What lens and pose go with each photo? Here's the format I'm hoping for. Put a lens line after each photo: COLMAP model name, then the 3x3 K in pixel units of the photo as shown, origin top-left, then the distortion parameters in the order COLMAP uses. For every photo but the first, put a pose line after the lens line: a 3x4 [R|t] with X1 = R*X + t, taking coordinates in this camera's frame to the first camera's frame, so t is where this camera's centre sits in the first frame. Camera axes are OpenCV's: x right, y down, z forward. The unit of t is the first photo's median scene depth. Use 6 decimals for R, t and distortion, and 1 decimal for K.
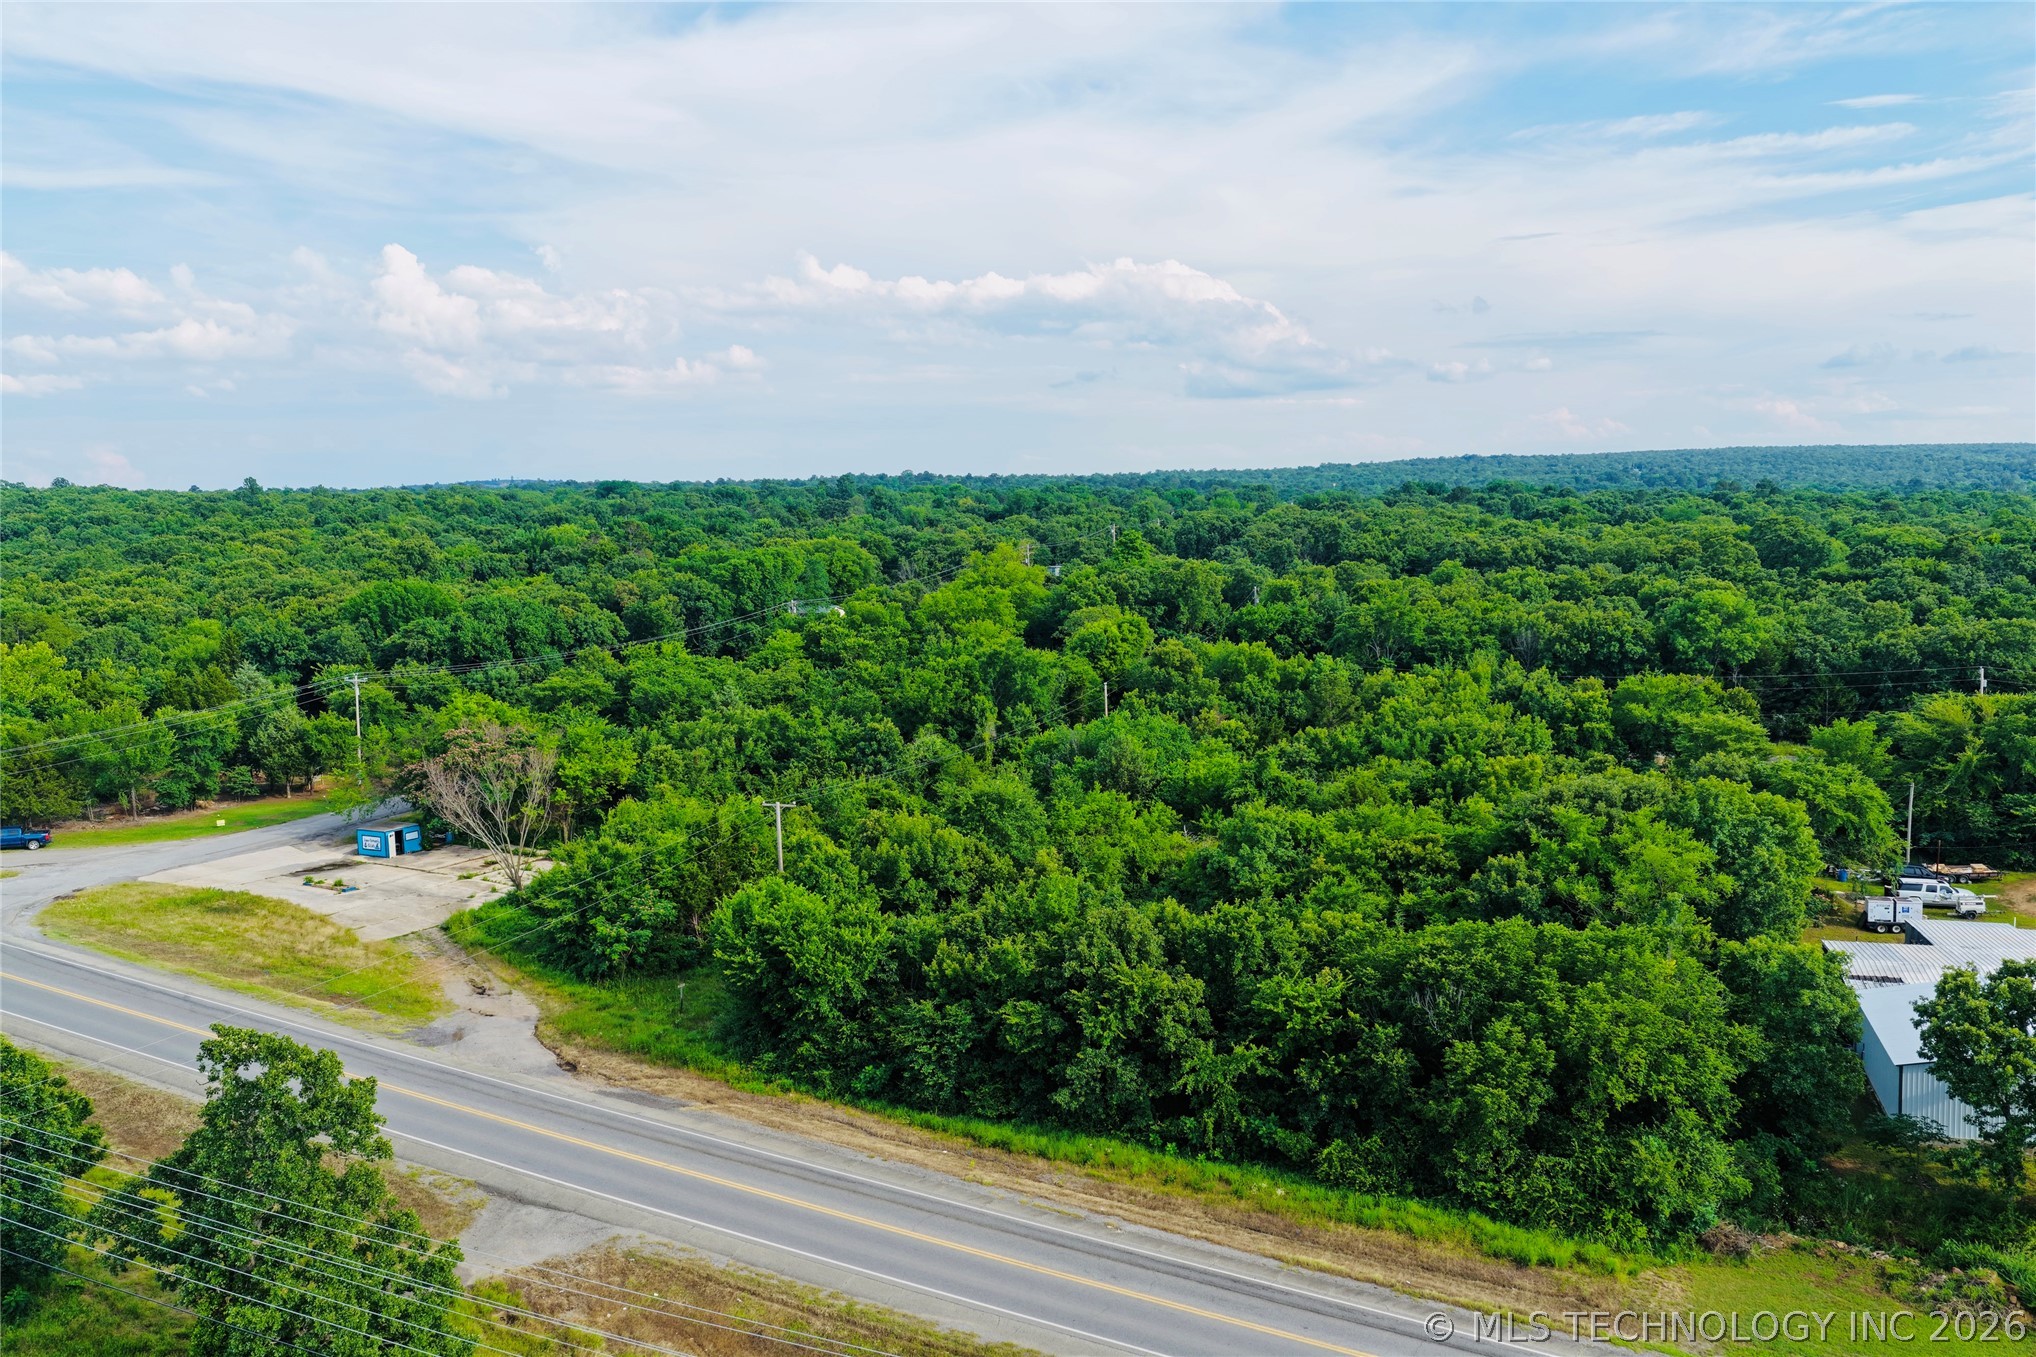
lens RADIAL K [[1688.6, 0, 1021.9], [0, 1688.6, 663.3], [0, 0, 1]] dist [-0.016443, 0.042370]
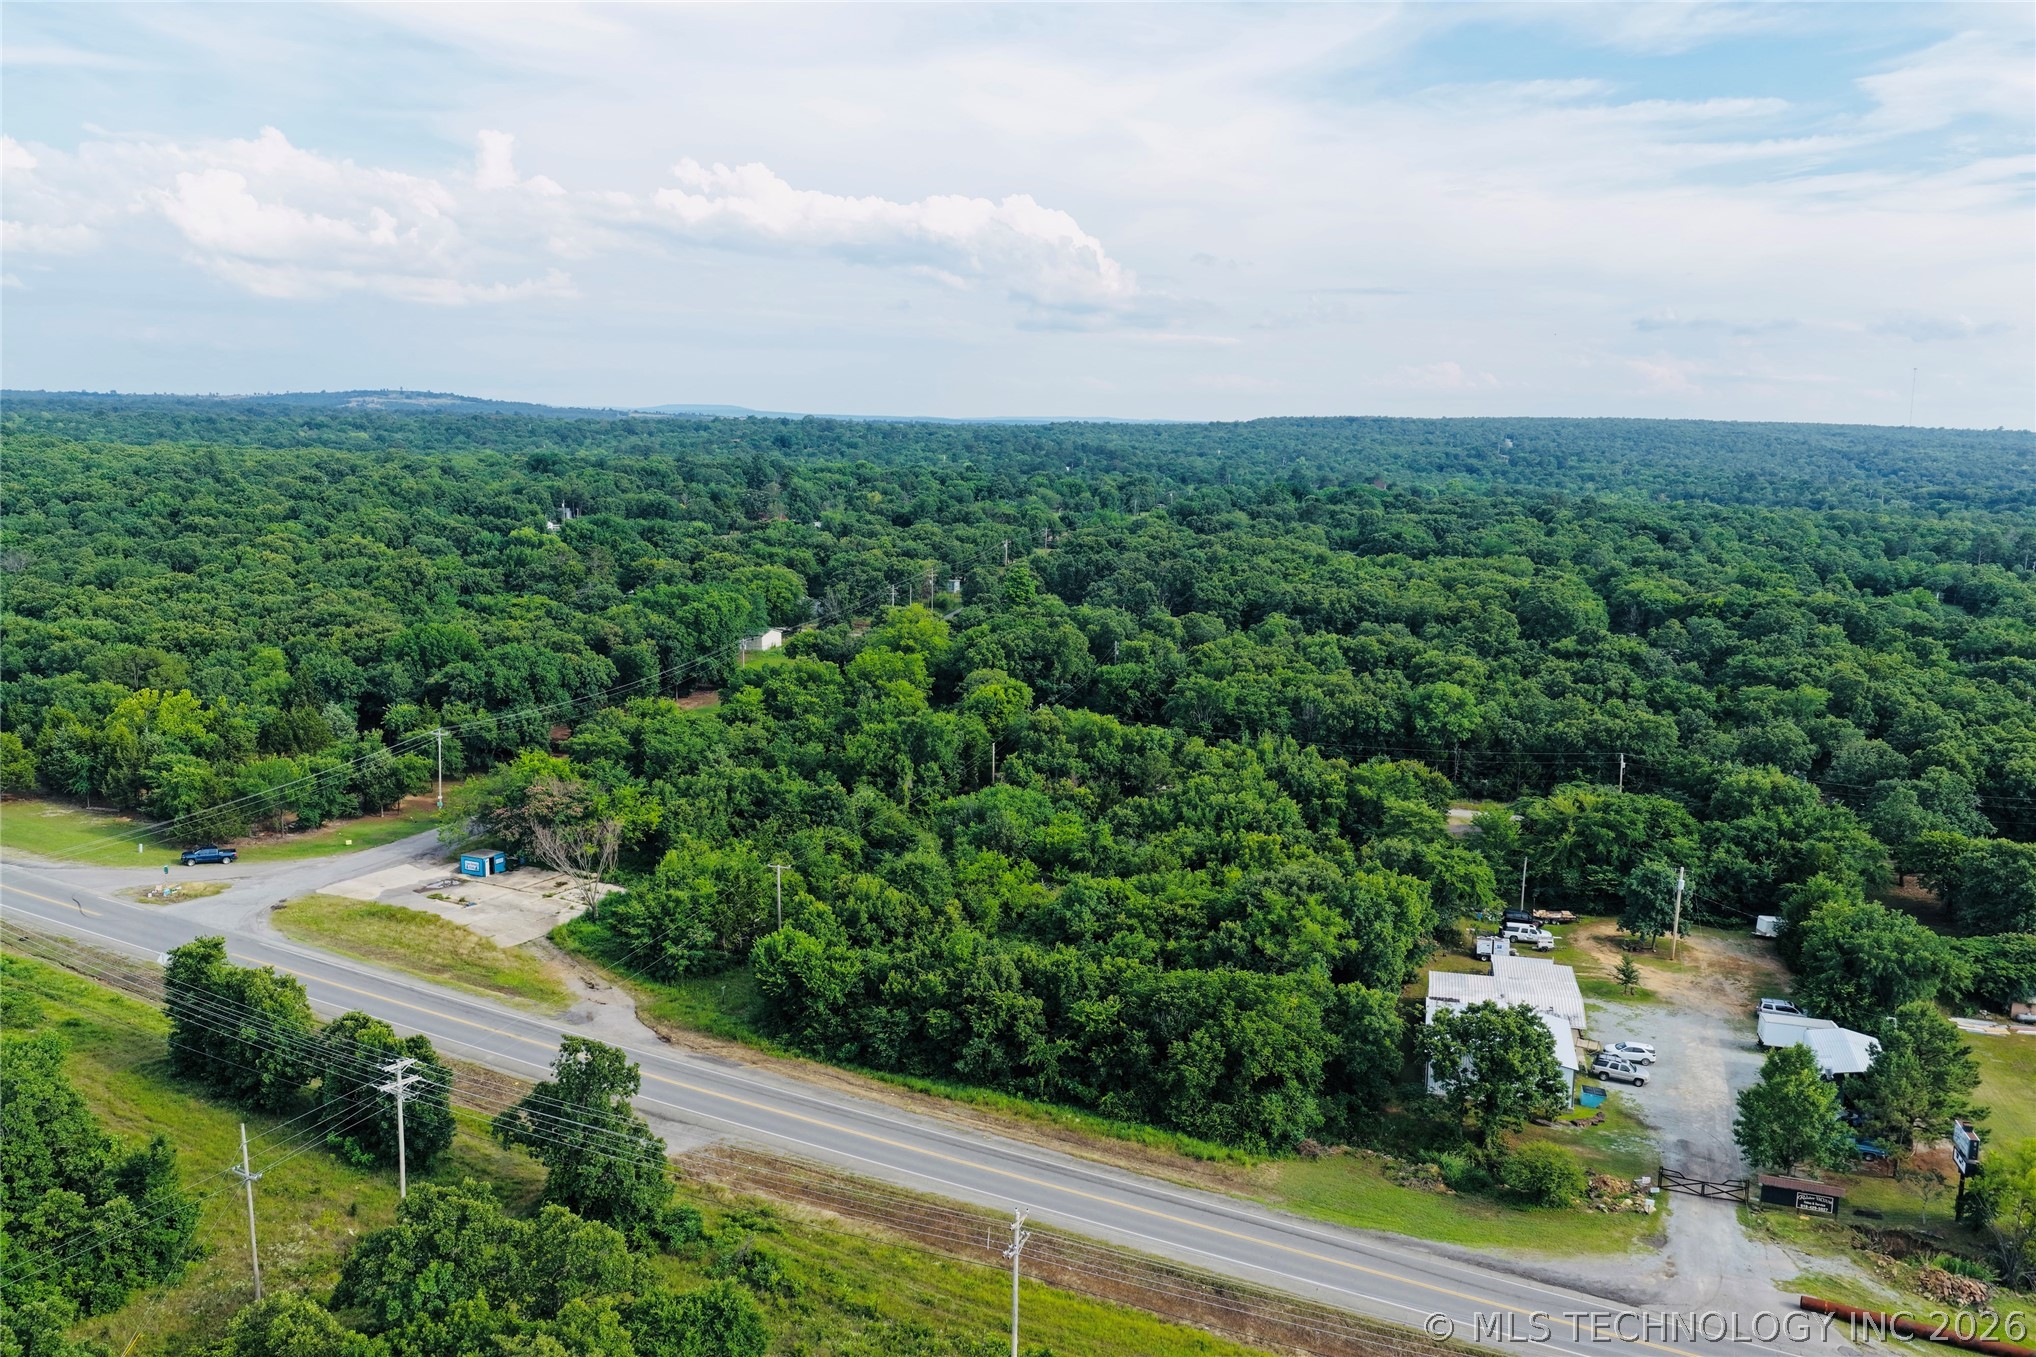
lens RADIAL K [[1688.6, 0, 1021.9], [0, 1688.6, 663.3], [0, 0, 1]] dist [-0.016443, 0.042370]
pose [[0.997229, 0.033276, 0.066529, -0.034361], [-0.036117, 0.998466, 0.041960, -0.191560], [-0.065030, -0.044247, 0.996902, -0.597840]]
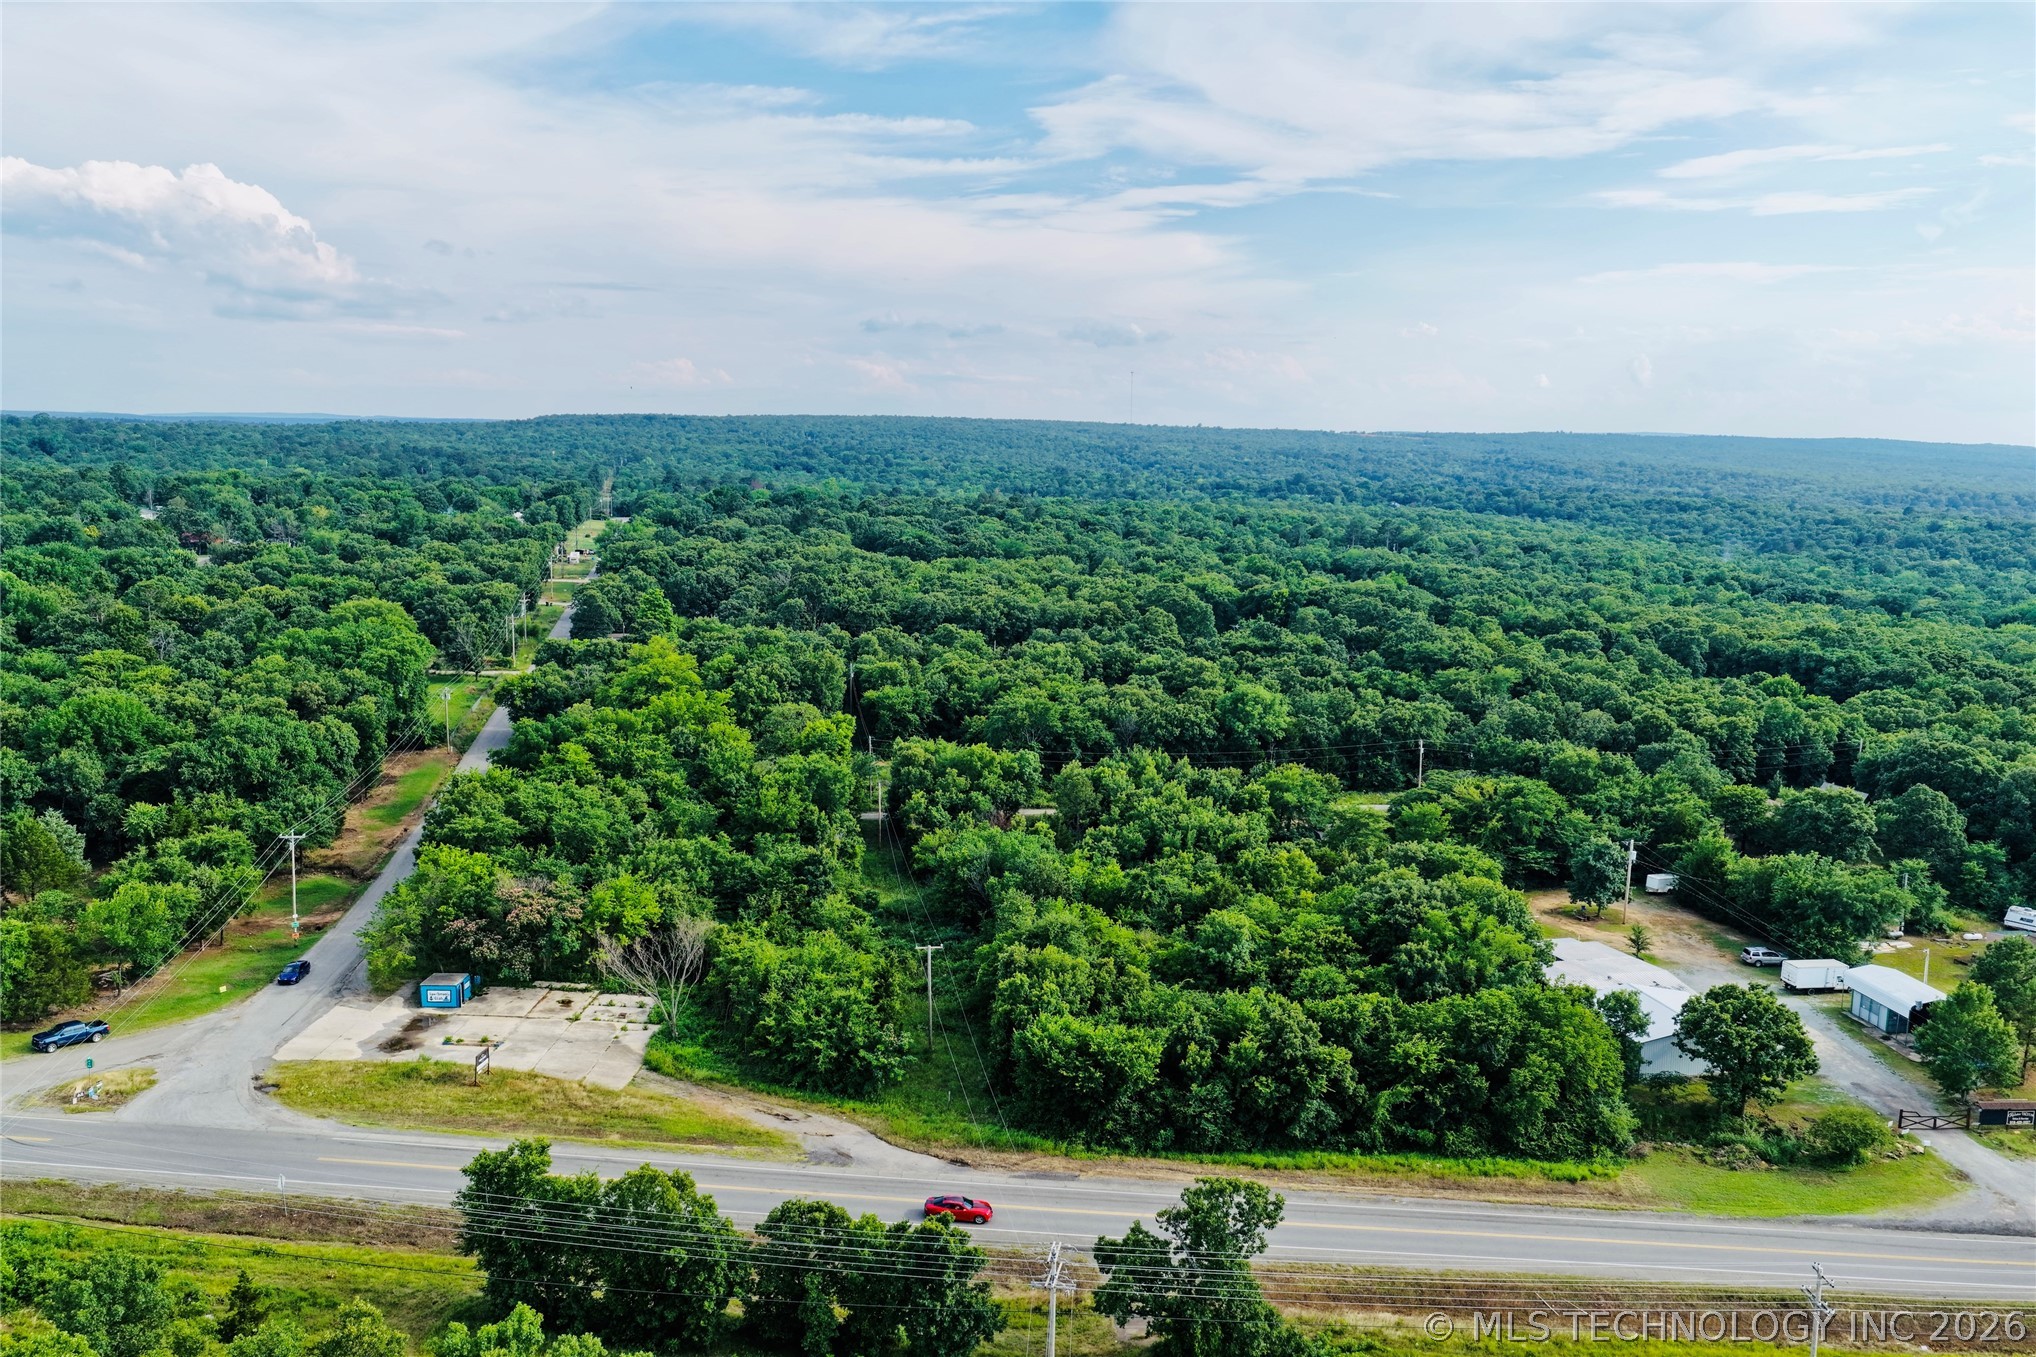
lens RADIAL K [[1686.4, 0, 1005.2], [0, 1686.4, 679.8], [0, 0, 1]] dist [-0.018909, 0.039256]
pose [[0.875000, -0.031810, 0.483077, -0.815359], [0.009559, 0.998780, 0.048454, -0.218403], [-0.484029, -0.037779, 0.874236, -0.240589]]
